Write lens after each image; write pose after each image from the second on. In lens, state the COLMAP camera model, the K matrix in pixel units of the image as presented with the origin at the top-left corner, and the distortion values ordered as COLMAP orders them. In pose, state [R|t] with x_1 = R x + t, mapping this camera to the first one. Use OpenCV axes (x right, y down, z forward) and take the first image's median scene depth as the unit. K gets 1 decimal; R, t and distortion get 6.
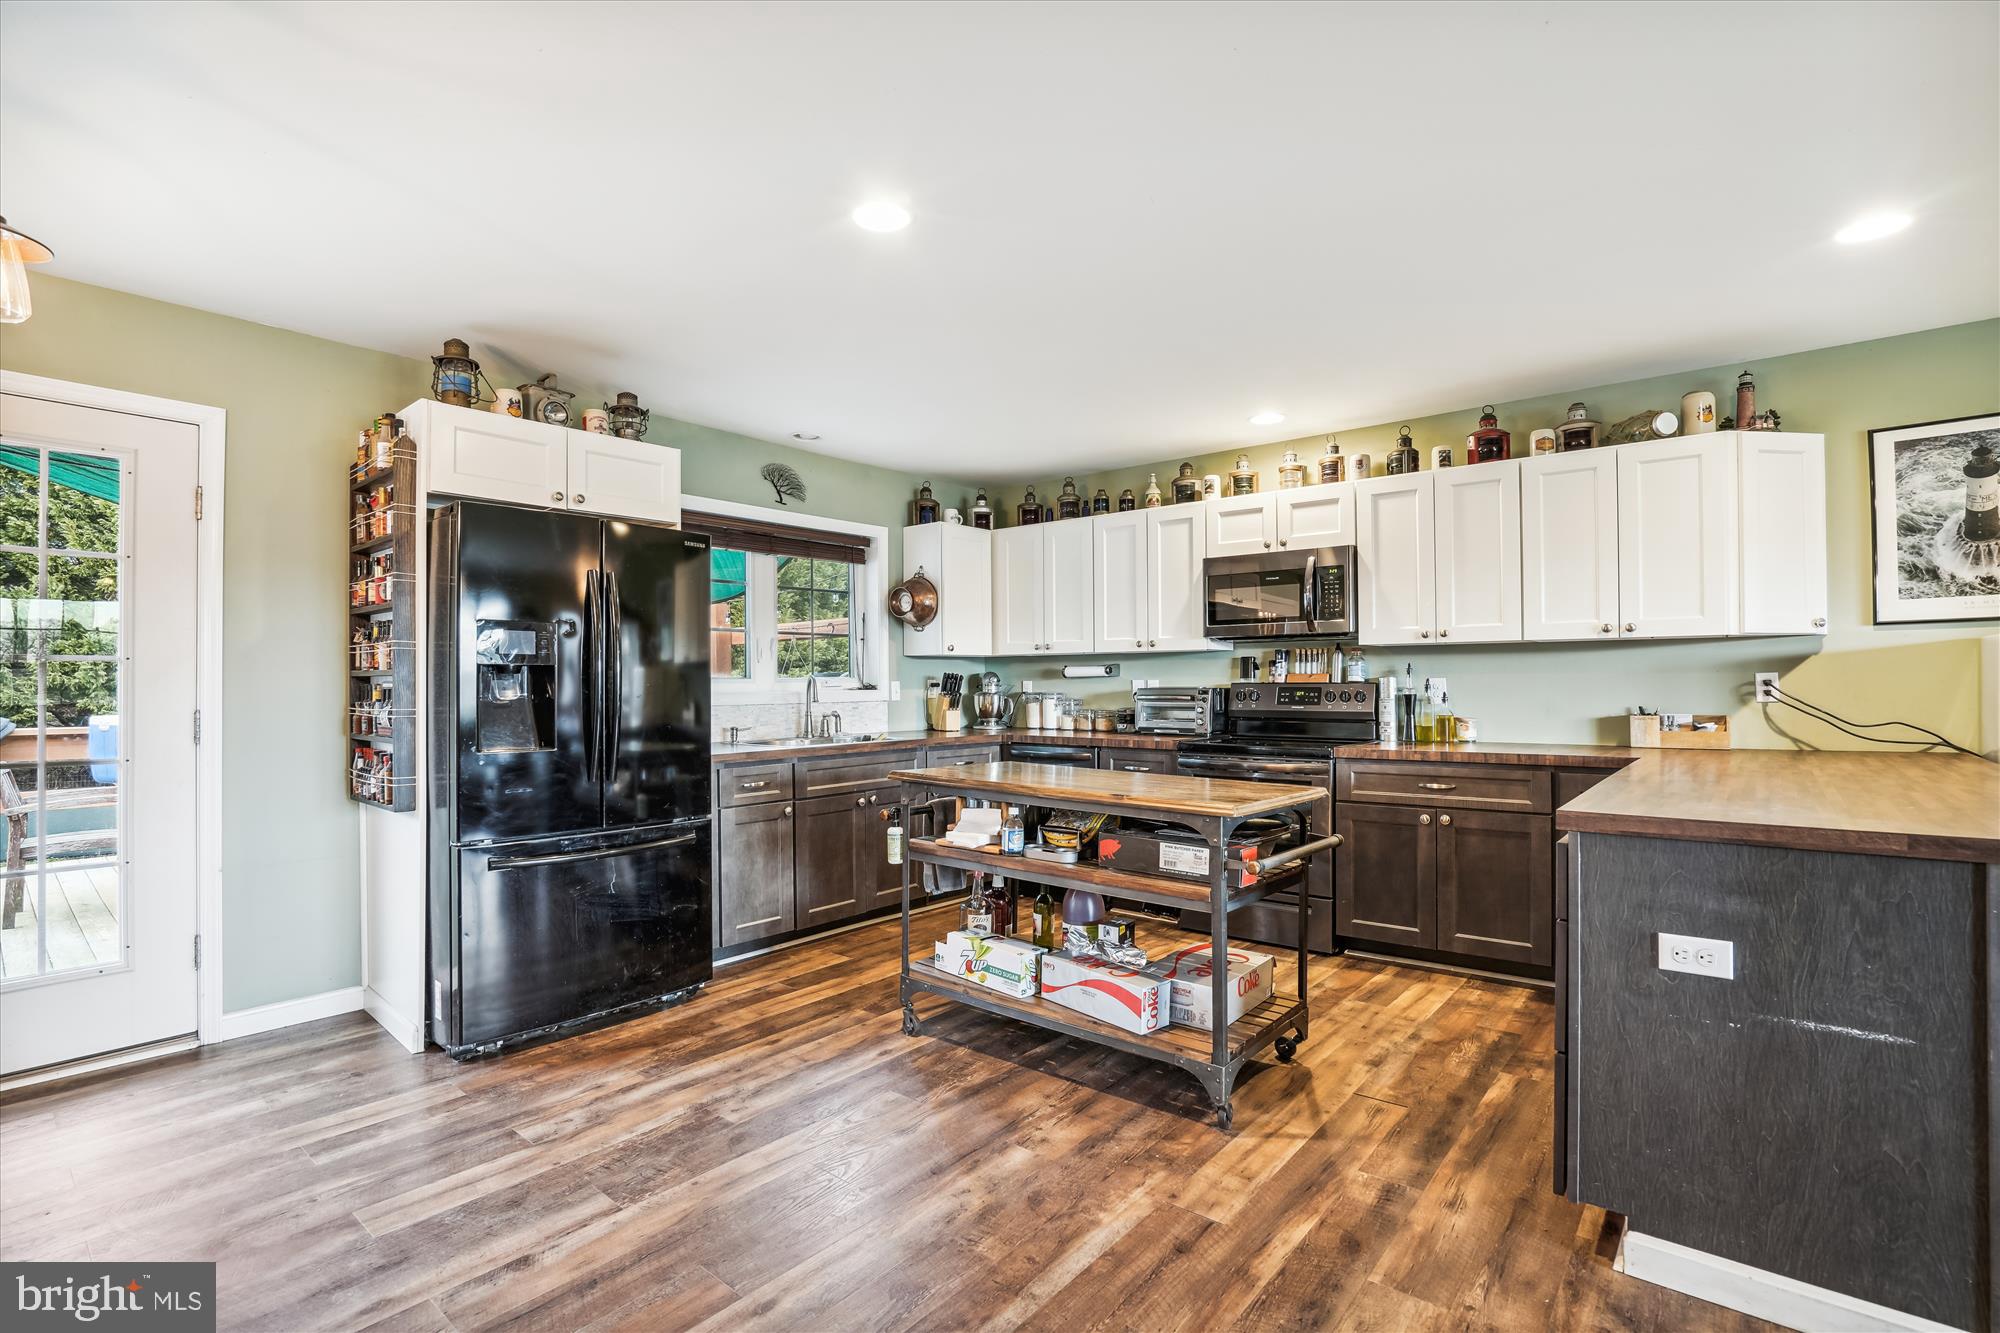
lens RADIAL K [[930.3, 0, 1000.0], [0, 930.3, 666.5], [0, 0, 1]] dist [-0.067247, 0.030519]
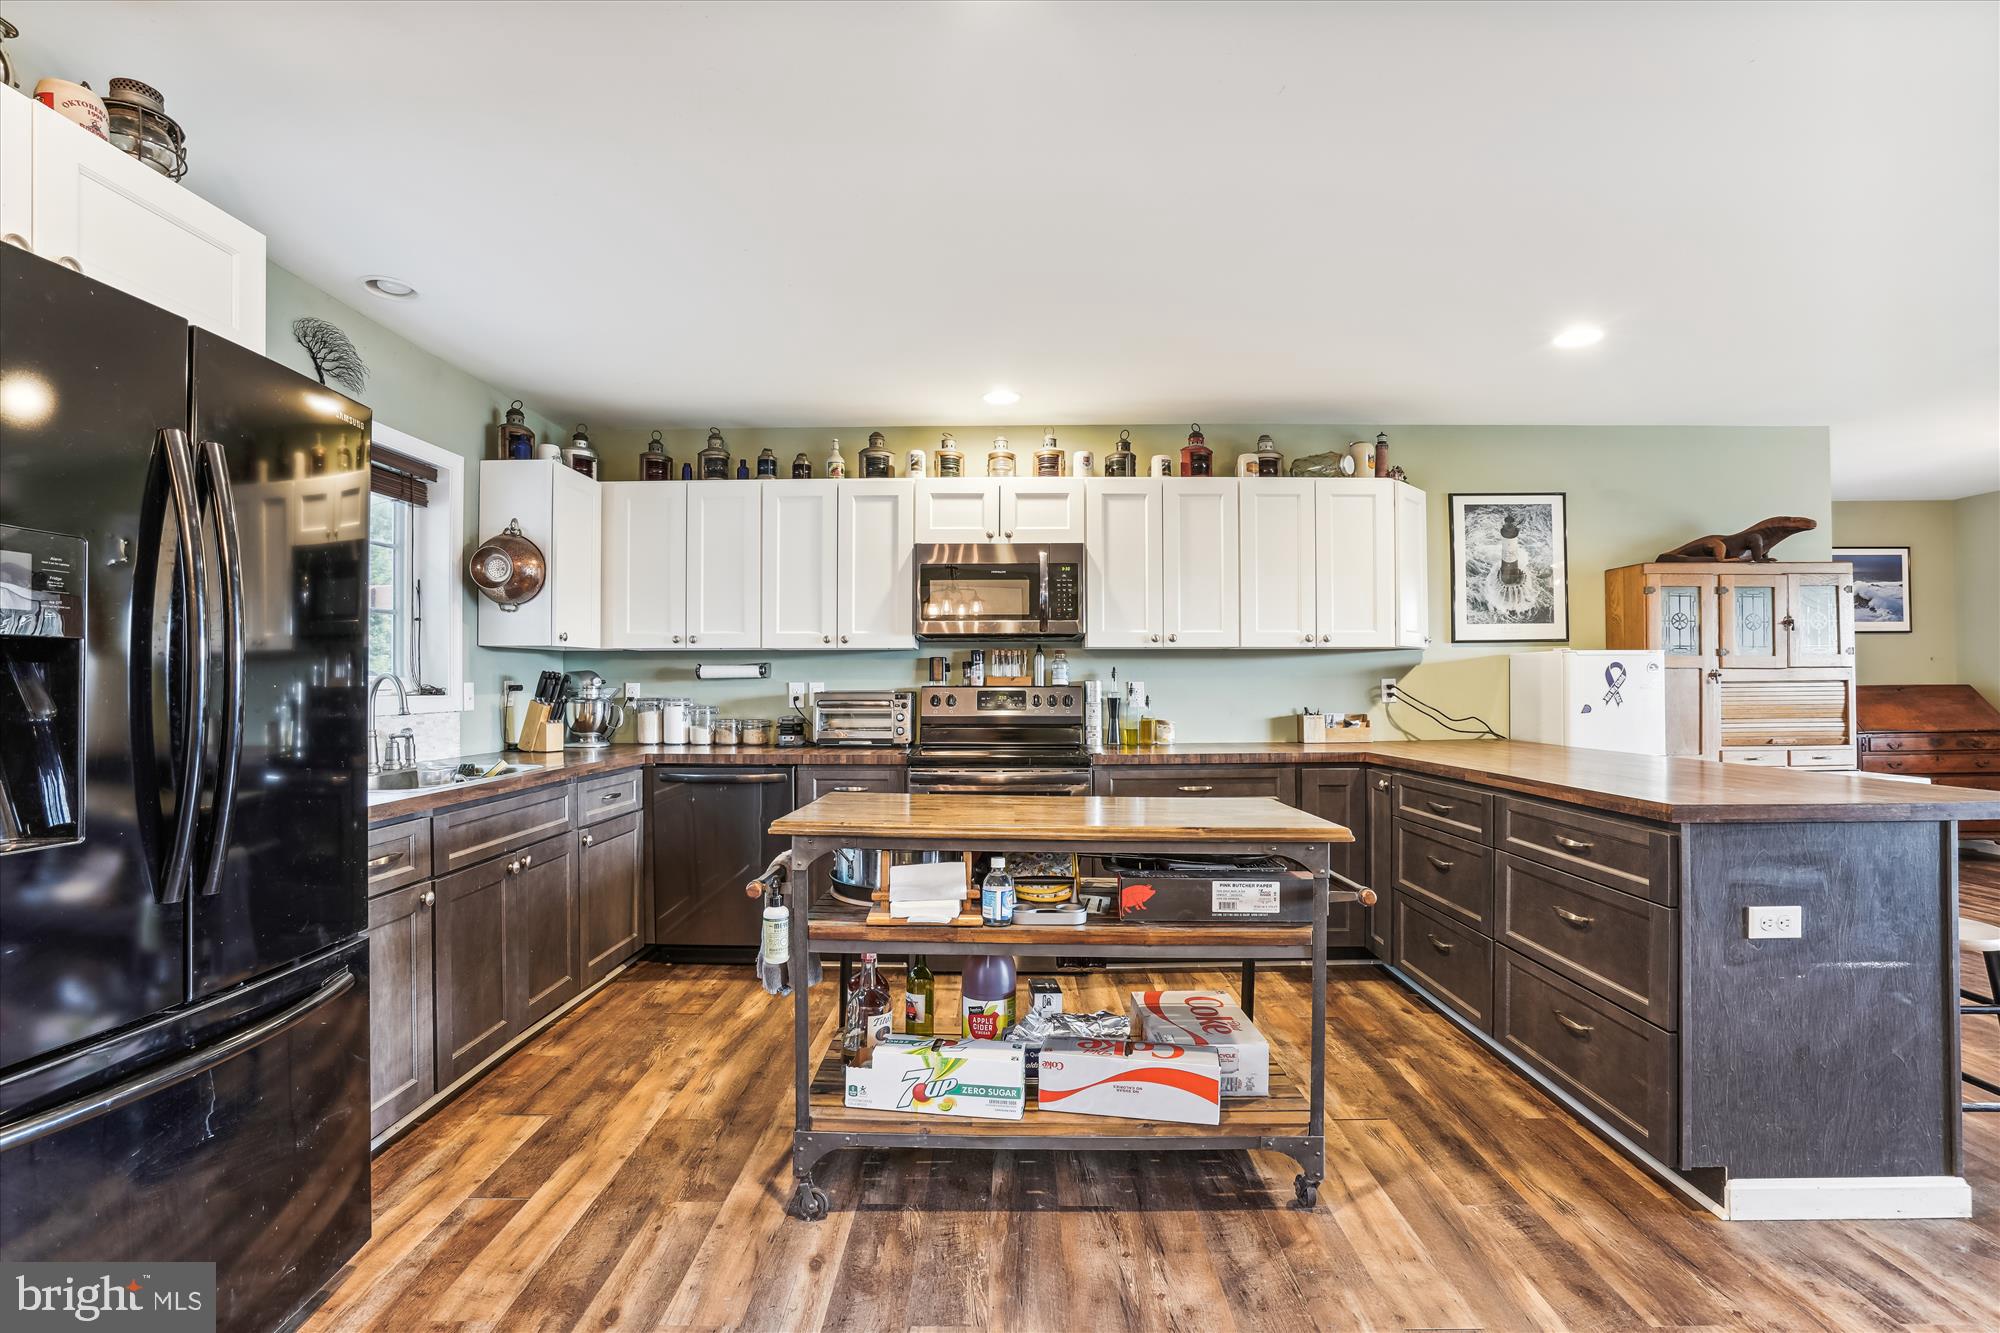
lens RADIAL K [[930.3, 0, 1000.0], [0, 930.3, 666.5], [0, 0, 1]] dist [-0.067247, 0.030519]
pose [[0.778039, 0.015205, 0.628032, -0.306285], [-0.012424, 0.999884, -0.008815, 0.006933], [-0.628093, -0.000944, 0.778137, 0.307600]]
